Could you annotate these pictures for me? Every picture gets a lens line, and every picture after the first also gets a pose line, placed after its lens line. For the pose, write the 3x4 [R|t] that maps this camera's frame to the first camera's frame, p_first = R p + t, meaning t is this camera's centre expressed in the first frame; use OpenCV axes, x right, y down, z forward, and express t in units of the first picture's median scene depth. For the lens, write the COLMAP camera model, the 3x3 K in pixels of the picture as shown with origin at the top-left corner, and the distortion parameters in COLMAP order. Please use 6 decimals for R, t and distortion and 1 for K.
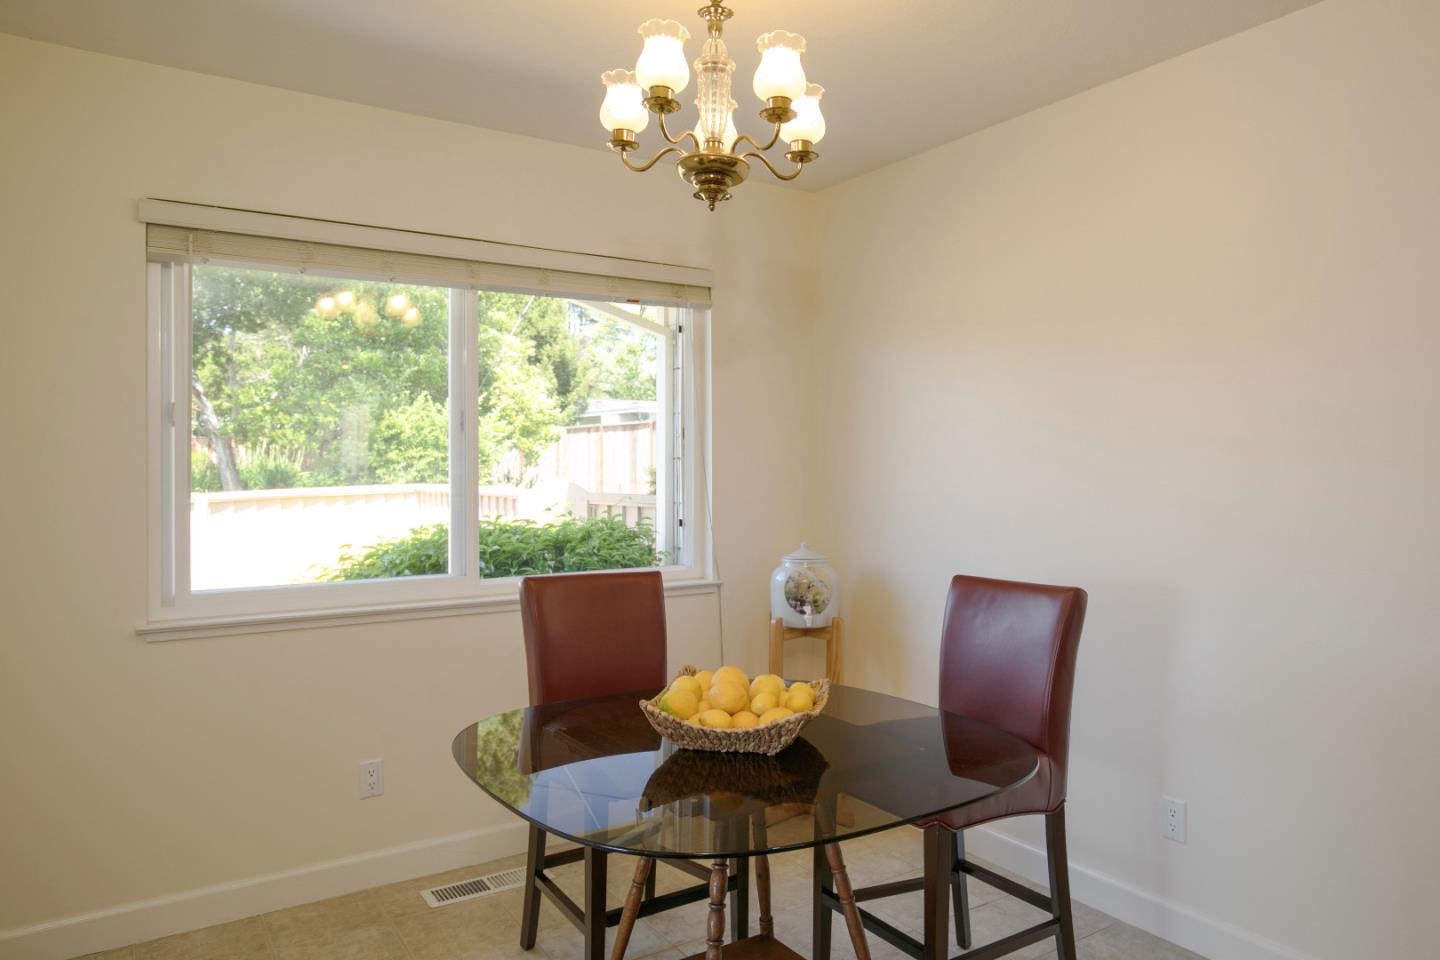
lens RADIAL K [[849.0, 0, 727.1], [0, 849.0, 469.5], [0, 0, 1]] dist [0.005632, -0.002237]
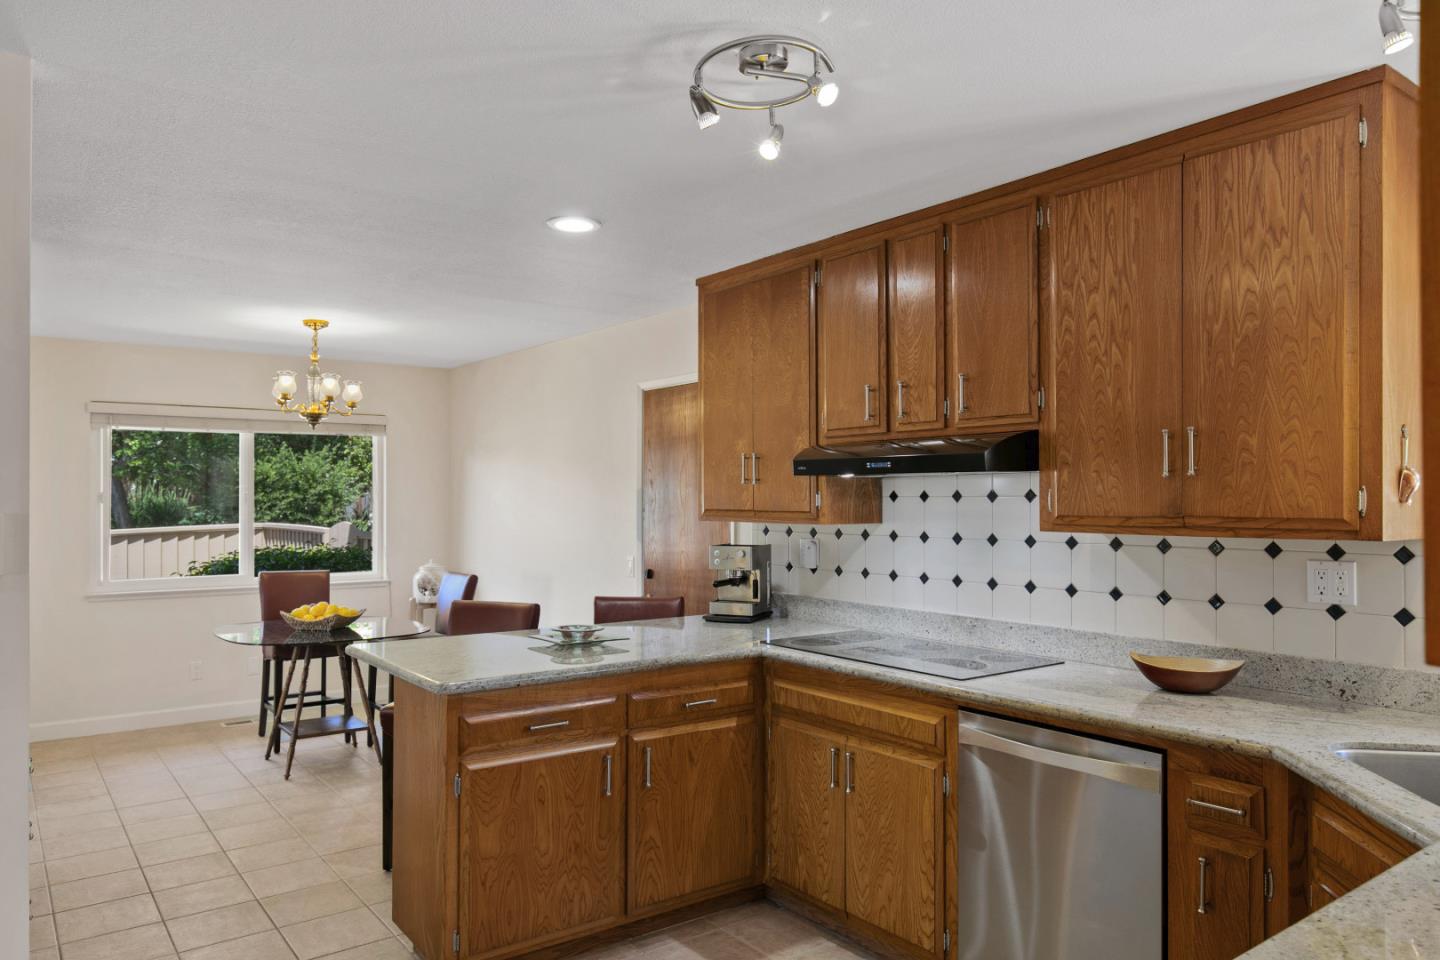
lens RADIAL K [[979.3, 0, 719.2], [0, 979.3, 494.2], [0, 0, 1]] dist [-0.002816, -0.001576]
pose [[0.999749, -0.000518, 0.022416, 0.226021], [0.000540, 0.999999, -0.000979, -0.018751], [-0.022416, 0.000991, 0.999748, -0.398675]]
